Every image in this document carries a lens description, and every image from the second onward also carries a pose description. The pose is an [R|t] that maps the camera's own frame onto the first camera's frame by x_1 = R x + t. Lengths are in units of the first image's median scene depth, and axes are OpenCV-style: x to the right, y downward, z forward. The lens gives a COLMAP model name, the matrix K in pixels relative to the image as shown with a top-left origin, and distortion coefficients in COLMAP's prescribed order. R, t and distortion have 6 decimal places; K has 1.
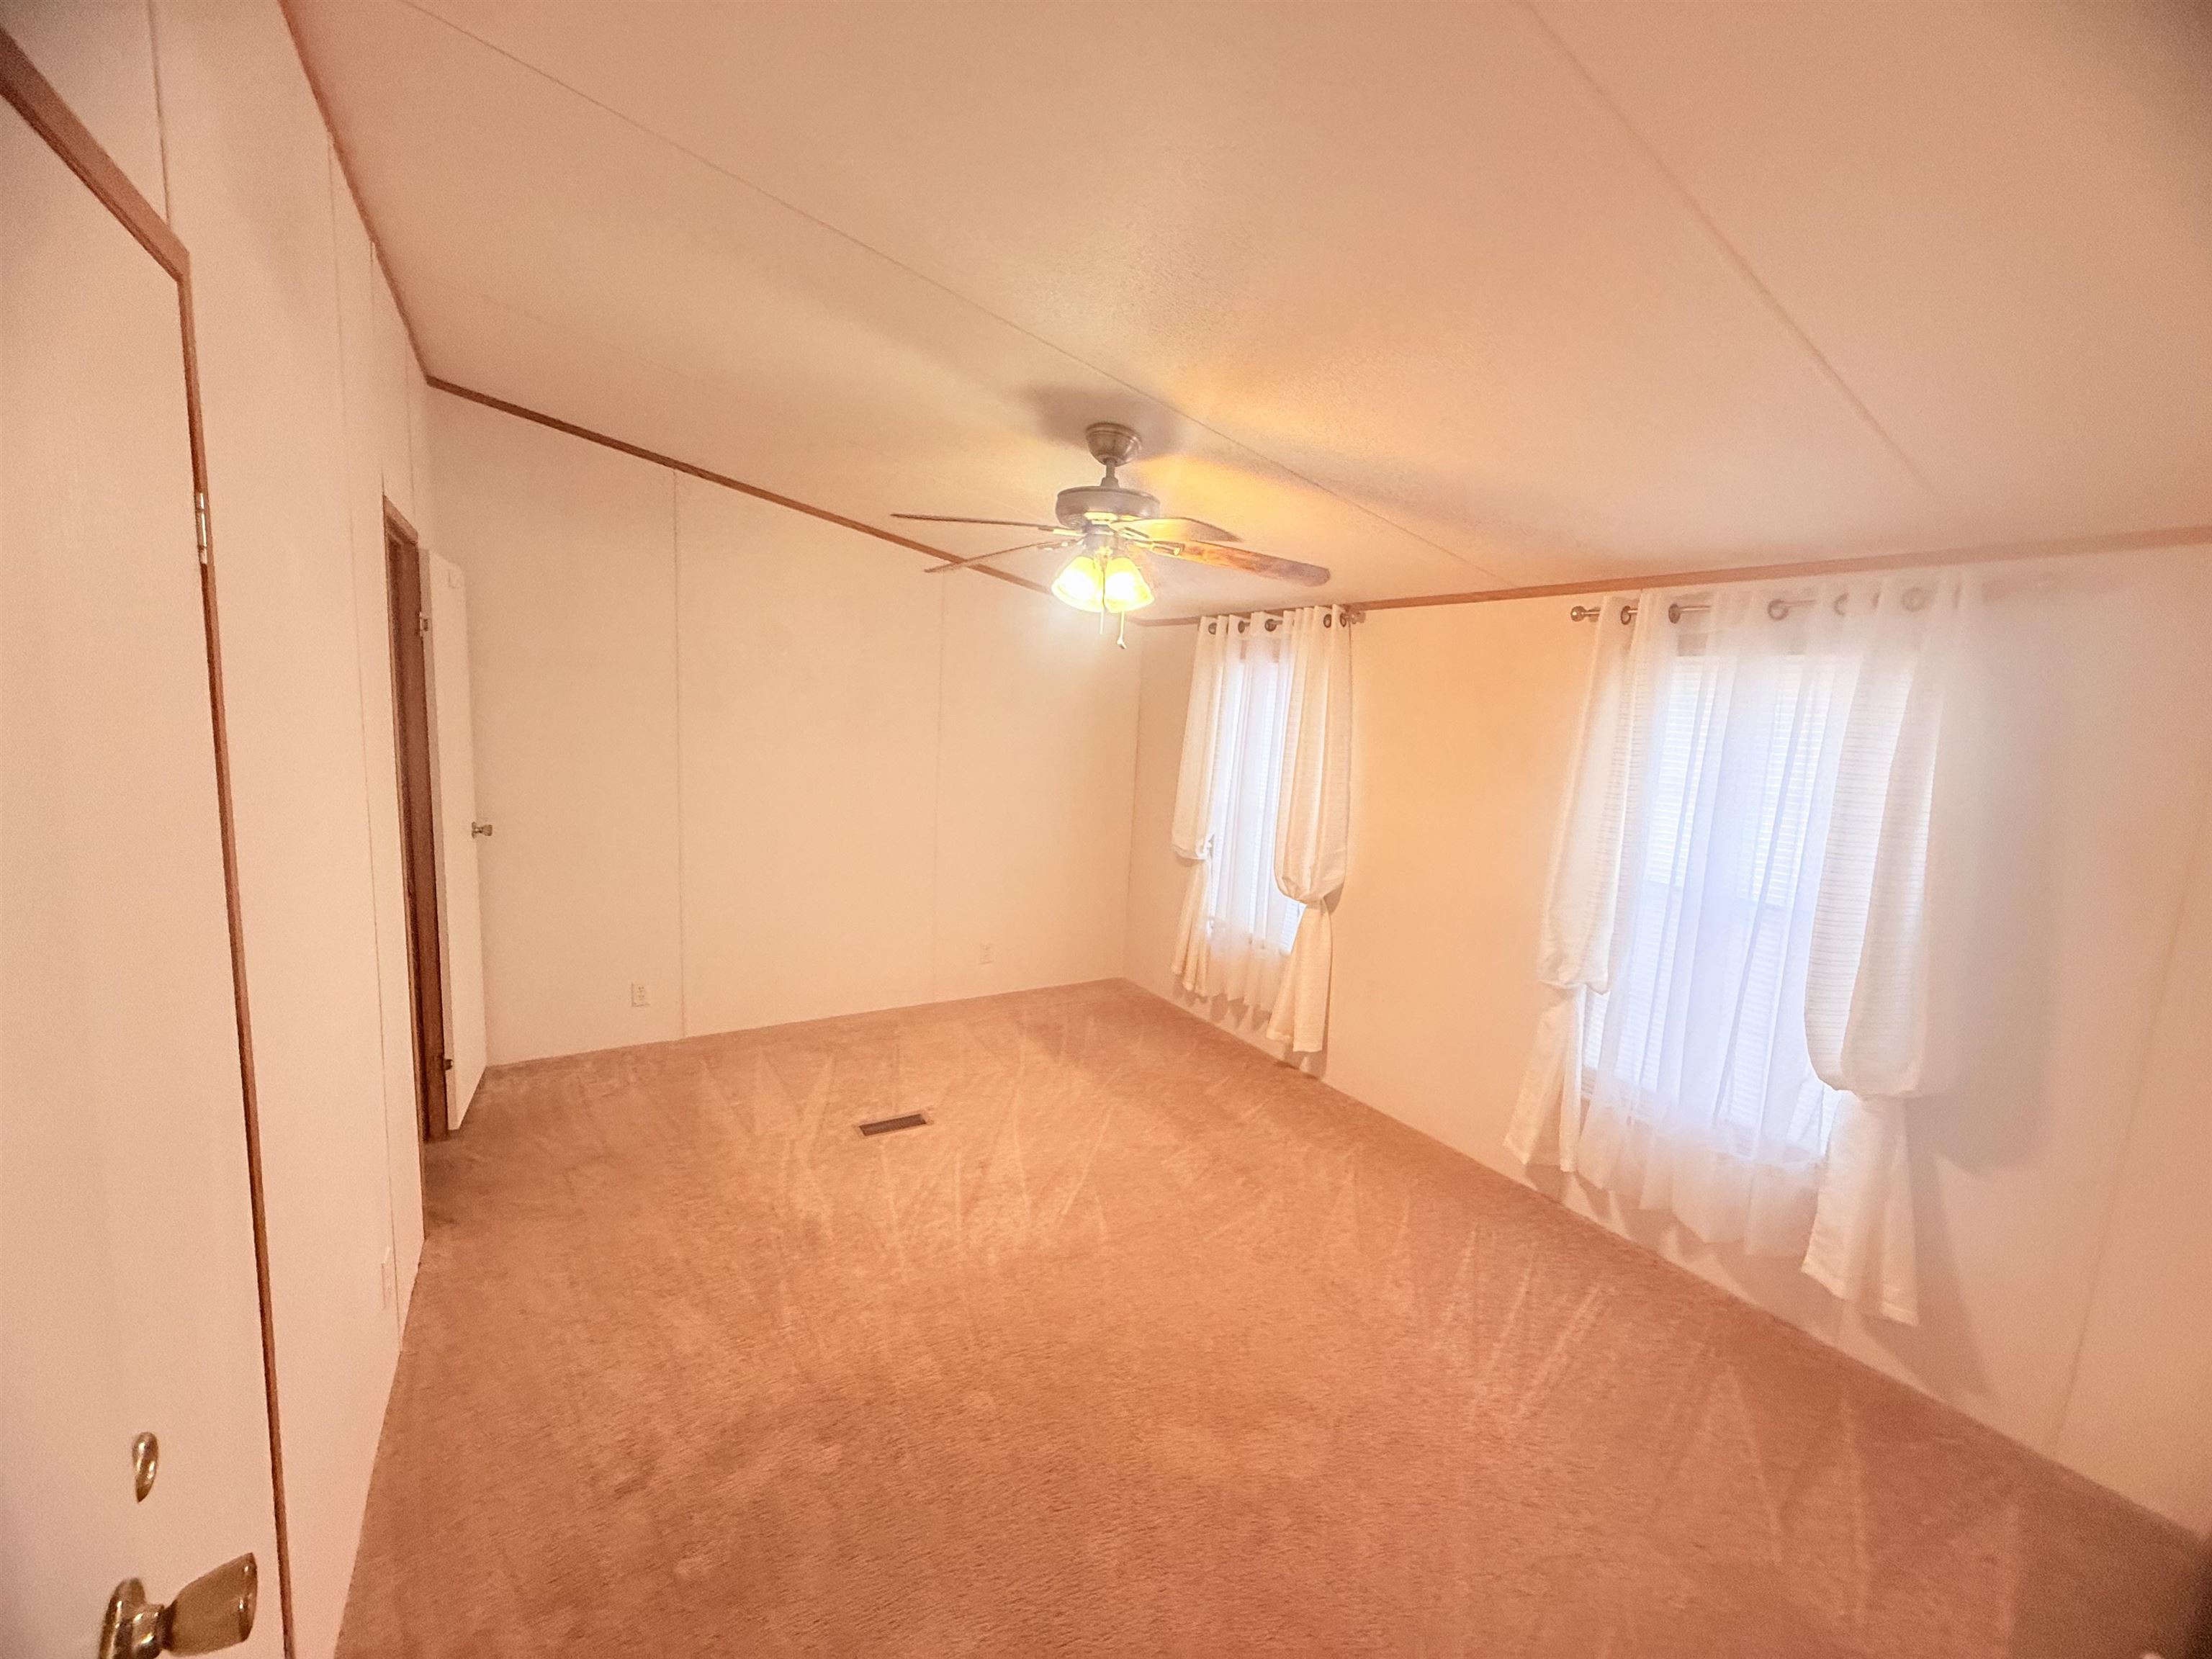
lens RADIAL K [[881.4, 0, 1106.0], [0, 881.4, 829.5], [0, 0, 1]] dist [-0.001422, 0.000334]
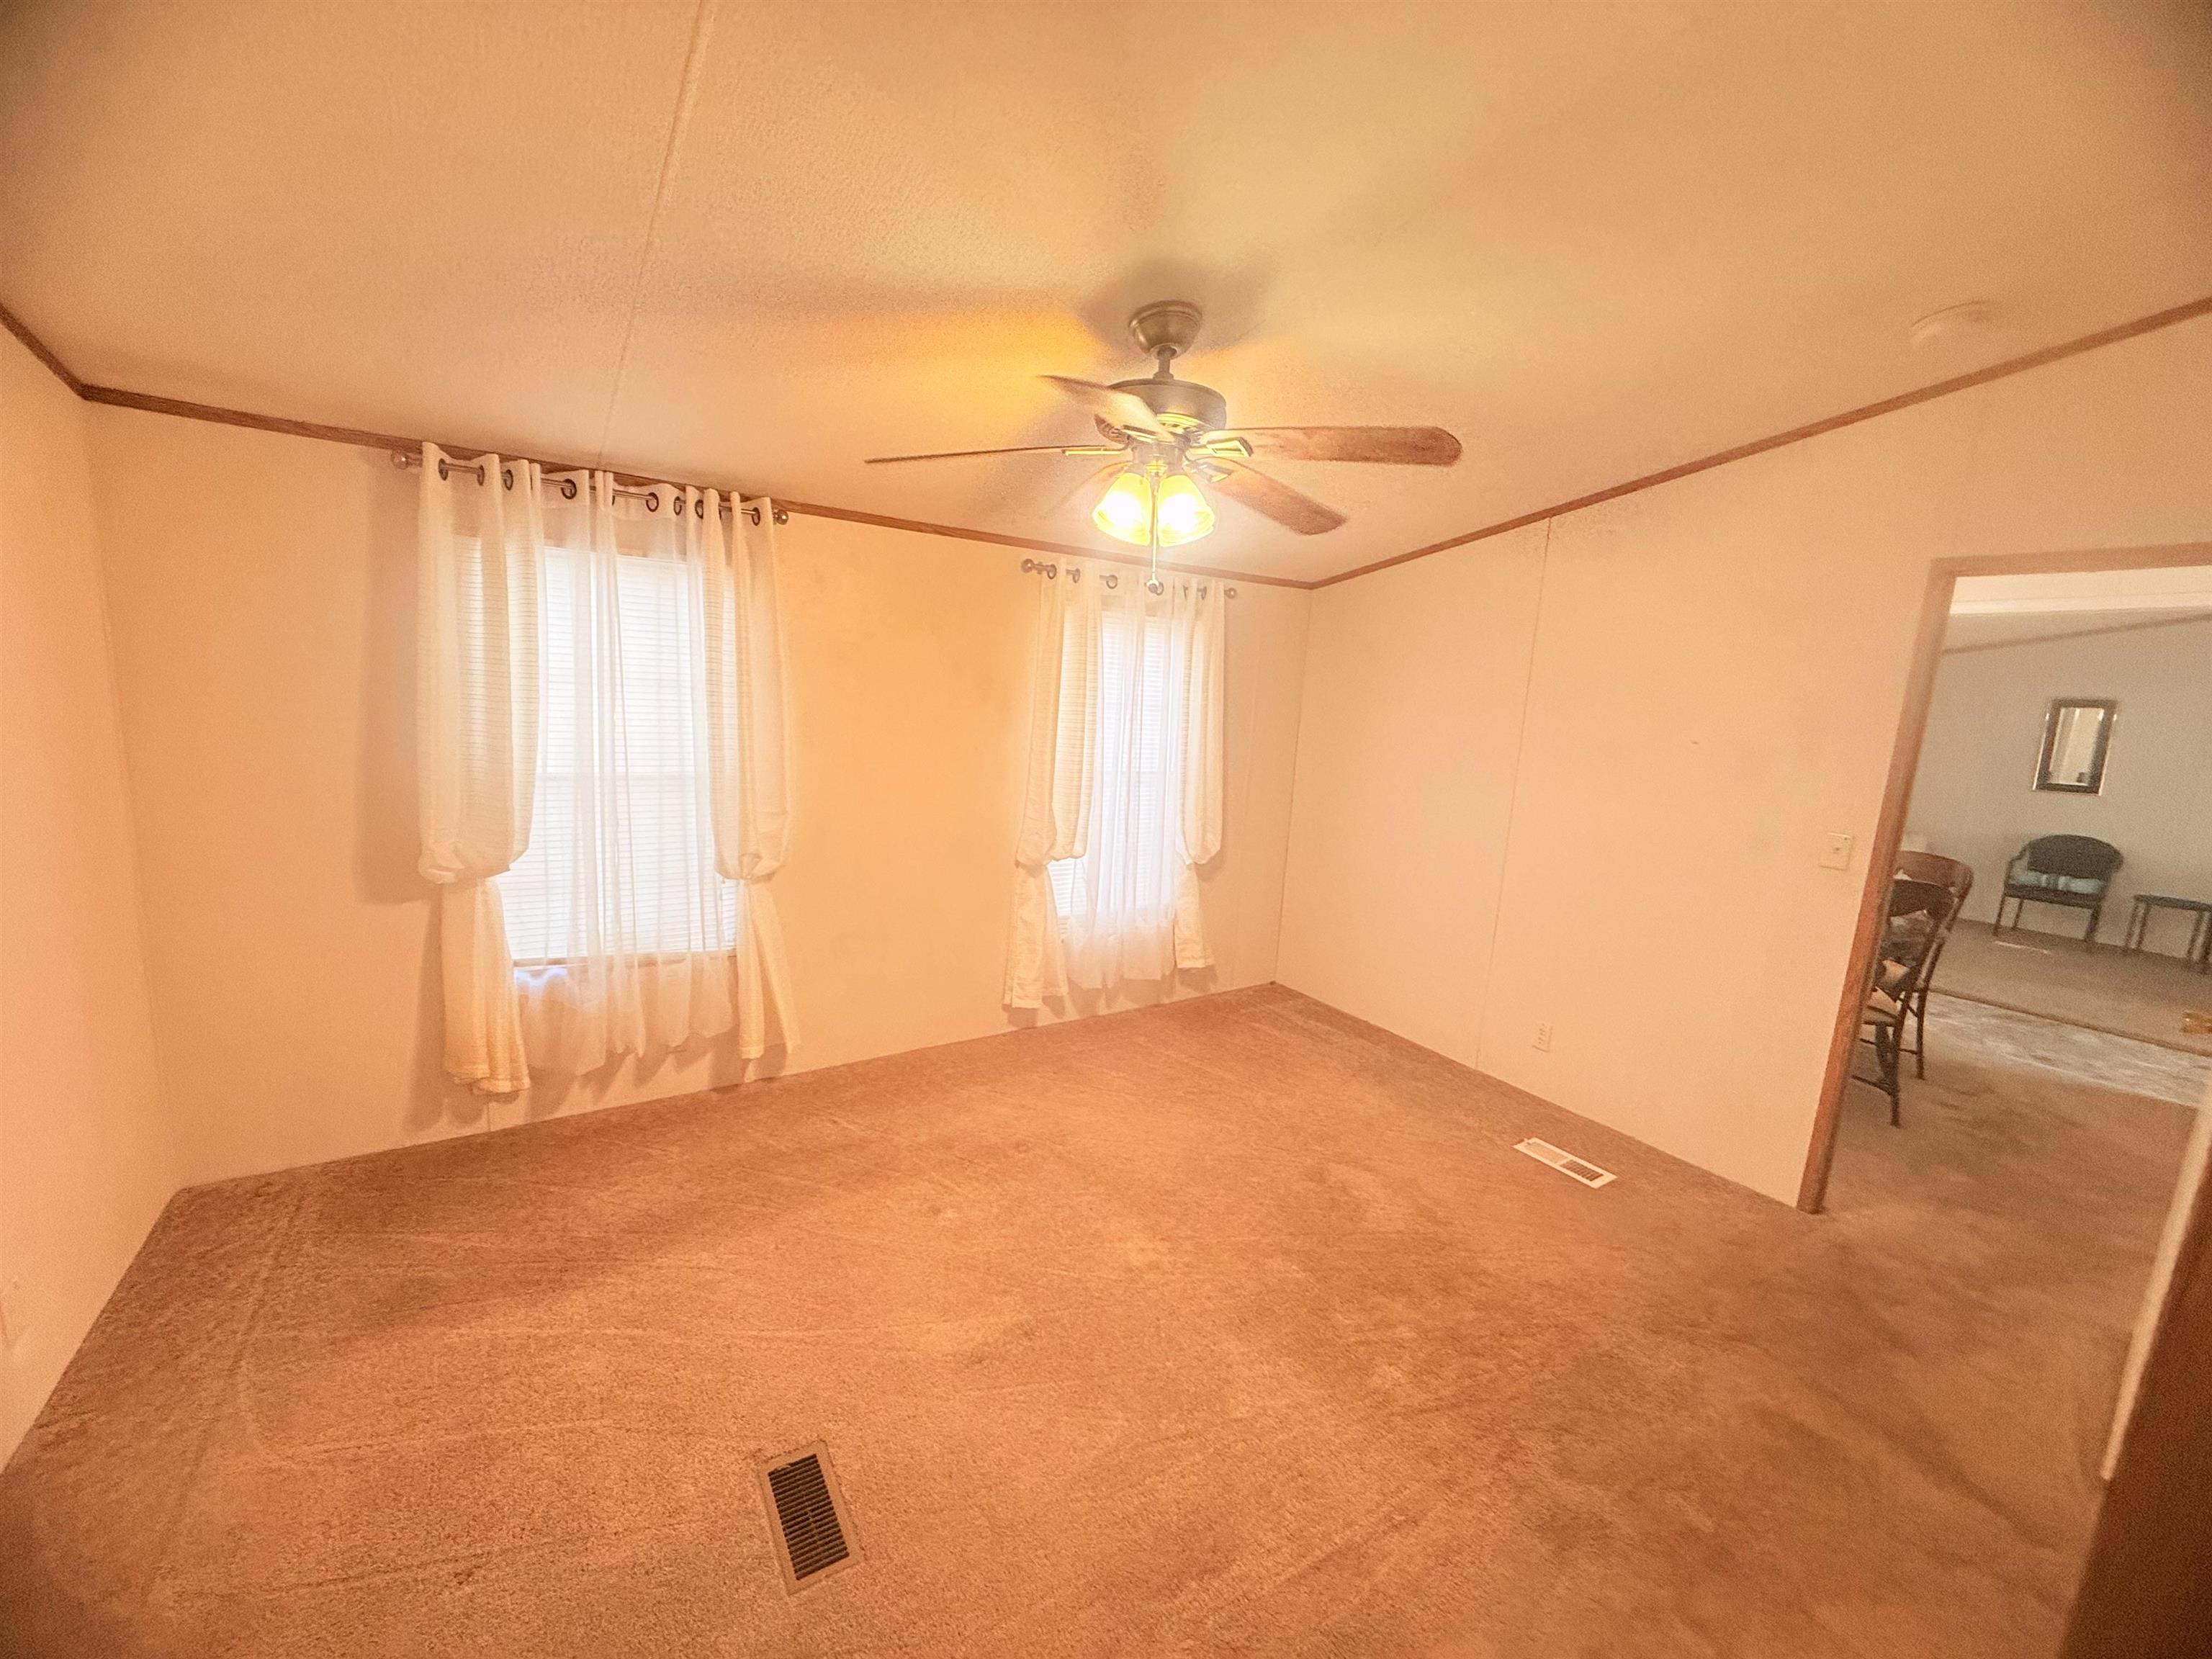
lens RADIAL K [[881.4, 0, 1106.0], [0, 881.4, 829.5], [0, 0, 1]] dist [-0.001422, 0.000334]
pose [[-0.015601, -0.222153, 0.974887, -0.655402], [0.075793, 0.971938, 0.222693, -0.136329], [-0.997001, 0.077364, 0.001675, 0.816850]]
